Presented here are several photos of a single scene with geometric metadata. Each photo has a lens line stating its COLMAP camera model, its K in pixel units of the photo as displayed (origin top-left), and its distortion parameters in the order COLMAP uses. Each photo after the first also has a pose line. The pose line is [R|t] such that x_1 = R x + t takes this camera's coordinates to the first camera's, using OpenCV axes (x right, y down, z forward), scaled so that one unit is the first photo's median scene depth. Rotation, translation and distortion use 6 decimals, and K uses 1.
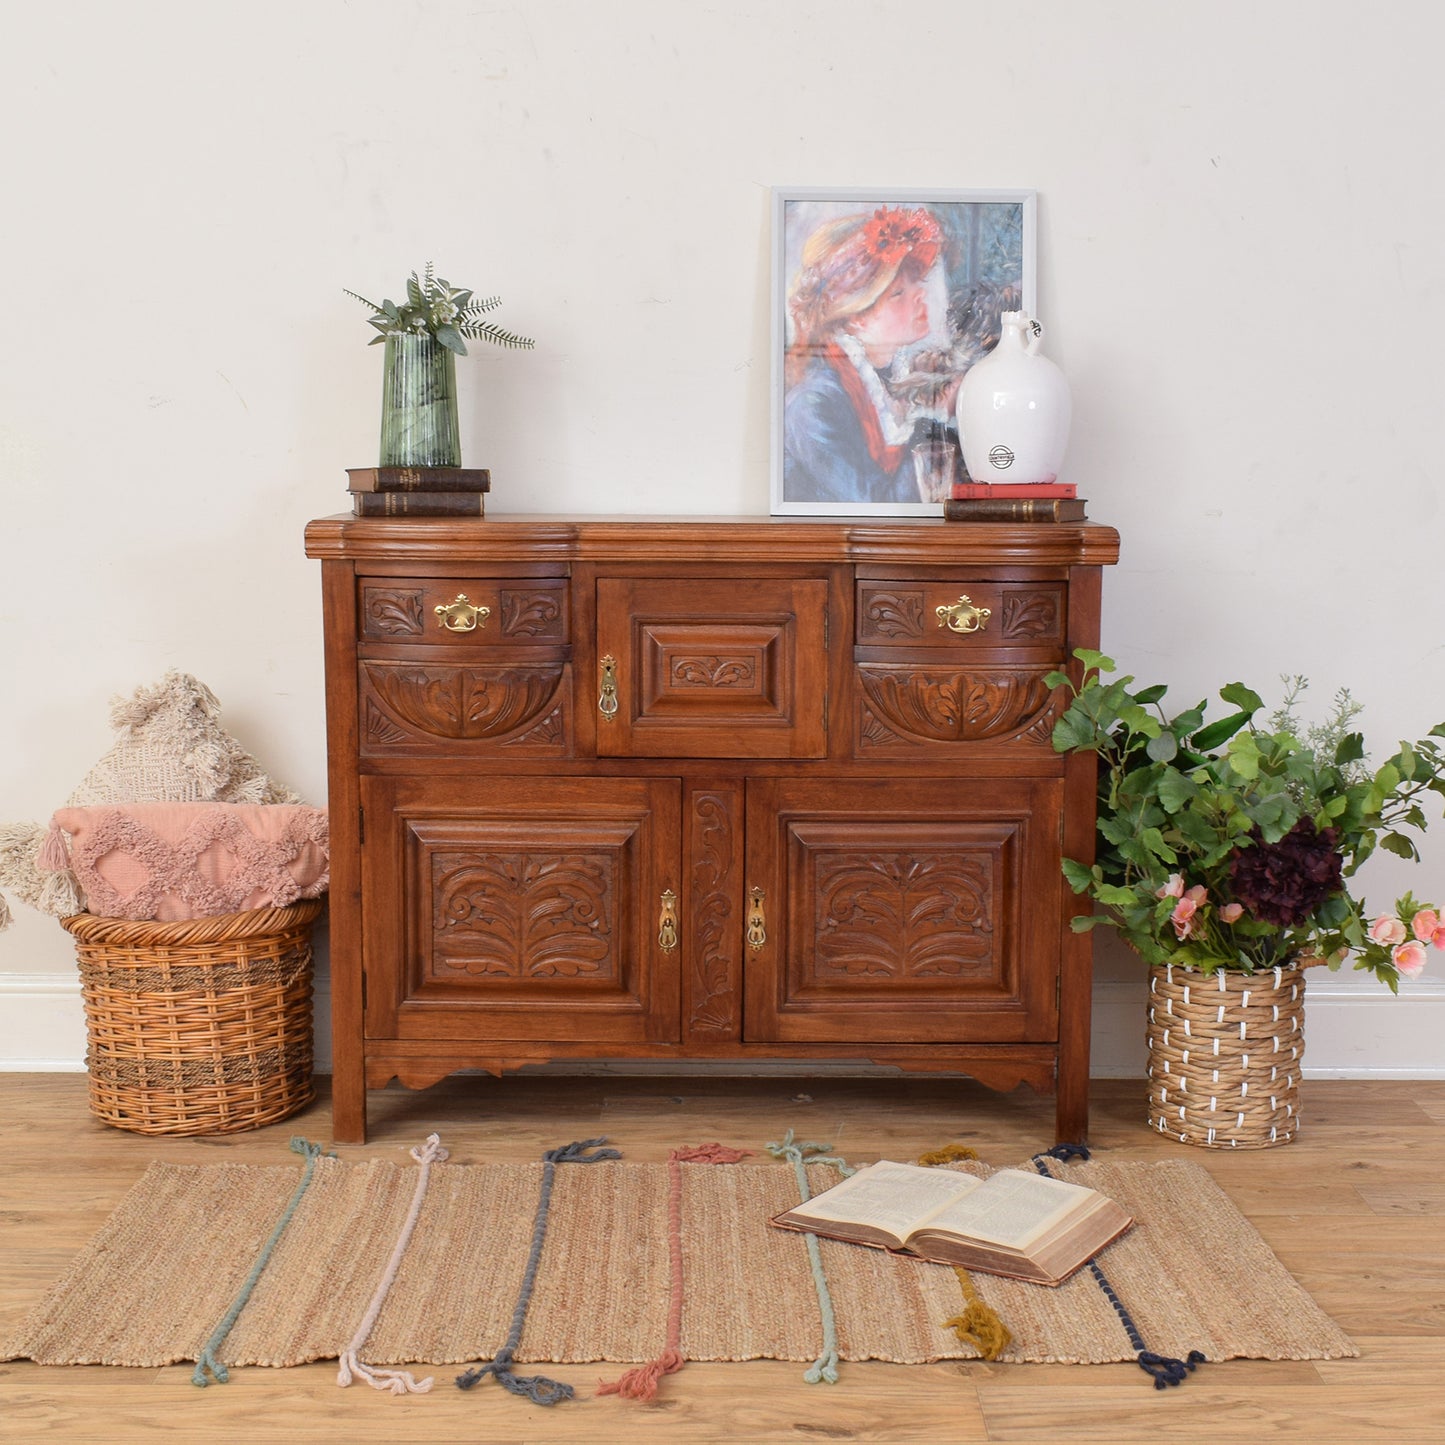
lens RADIAL K [[2276.4, 0, 757.6], [0, 2276.4, 773.2], [0, 0, 1]] dist [-0.009830, 0.014092]
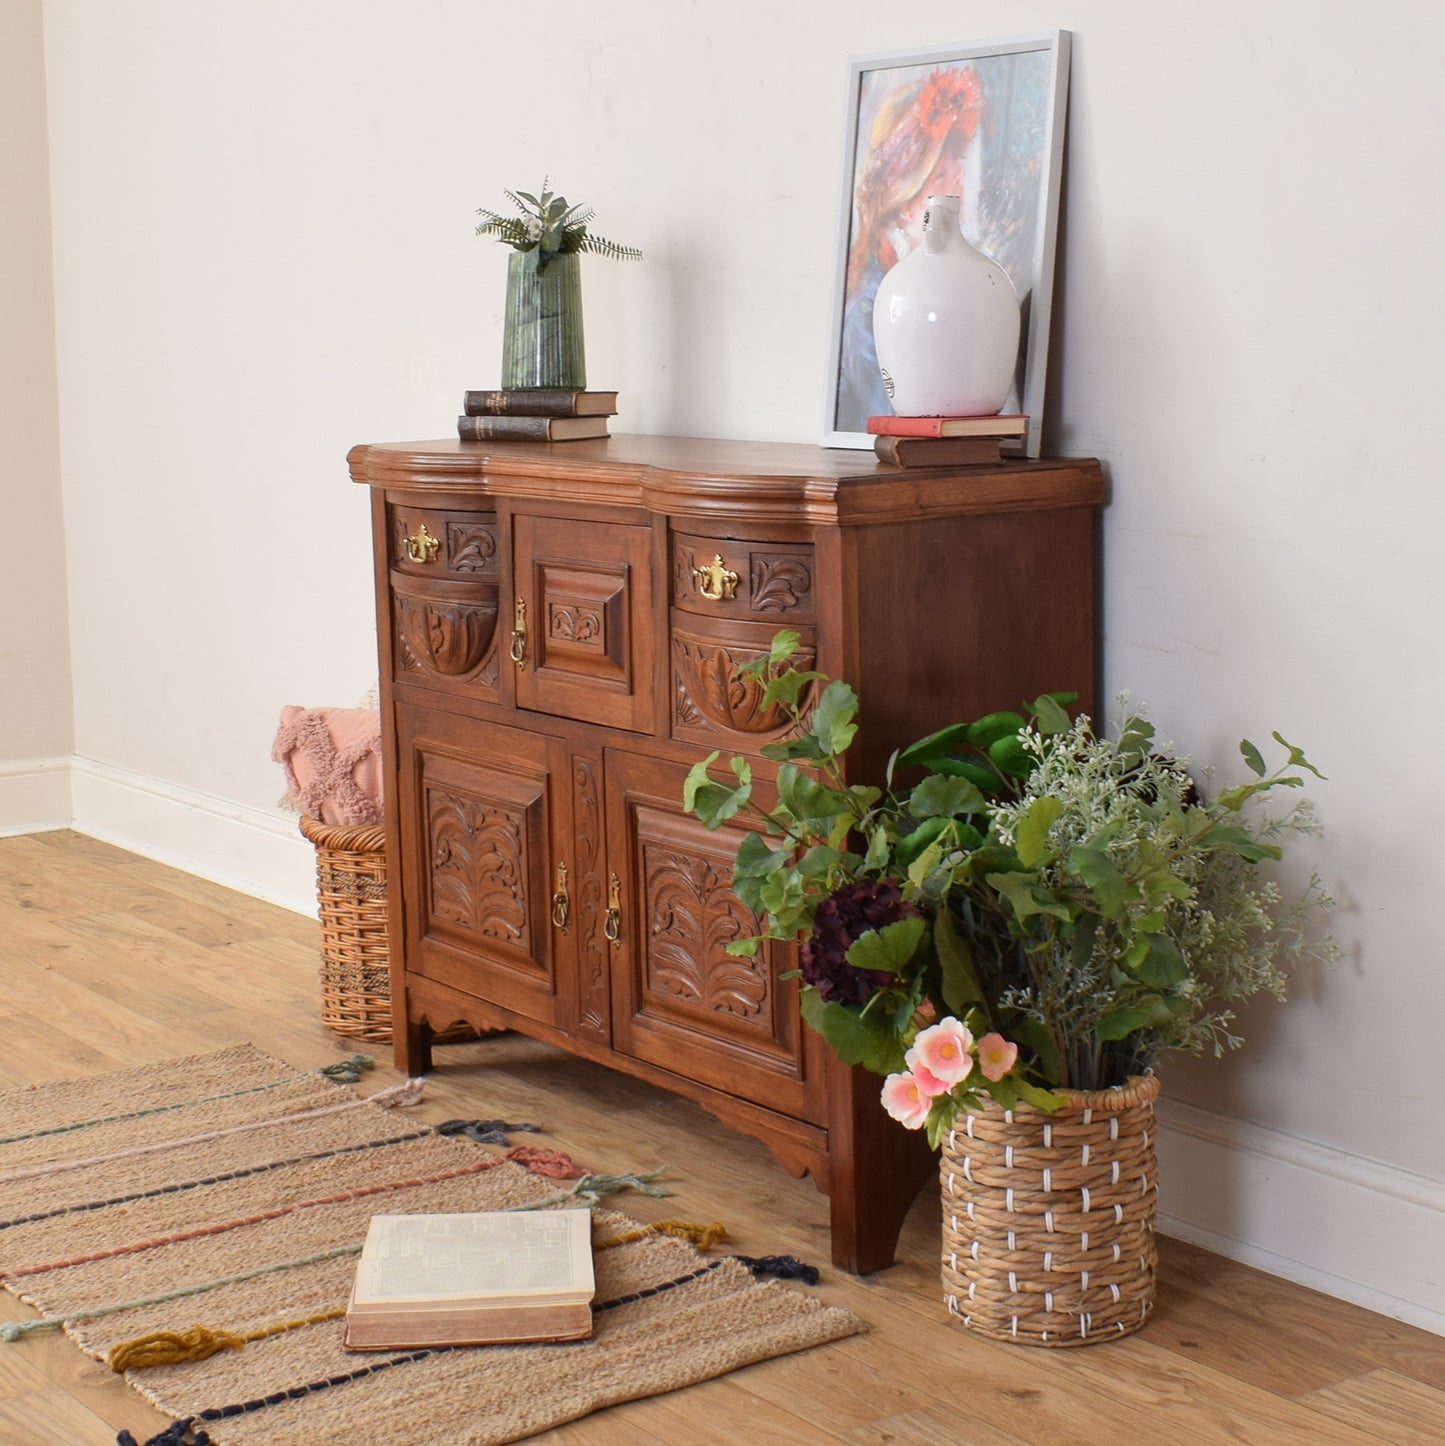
lens RADIAL K [[2879.6, 0, 723.7], [0, 2879.6, 579.6], [0, 0, 1]] dist [-0.039034, 0.099060]
pose [[0.556483, 0.062777, -0.828484, 0.939235], [-0.091545, 0.995703, 0.013959, -0.082492], [0.825800, 0.068076, 0.559839, 0.411316]]
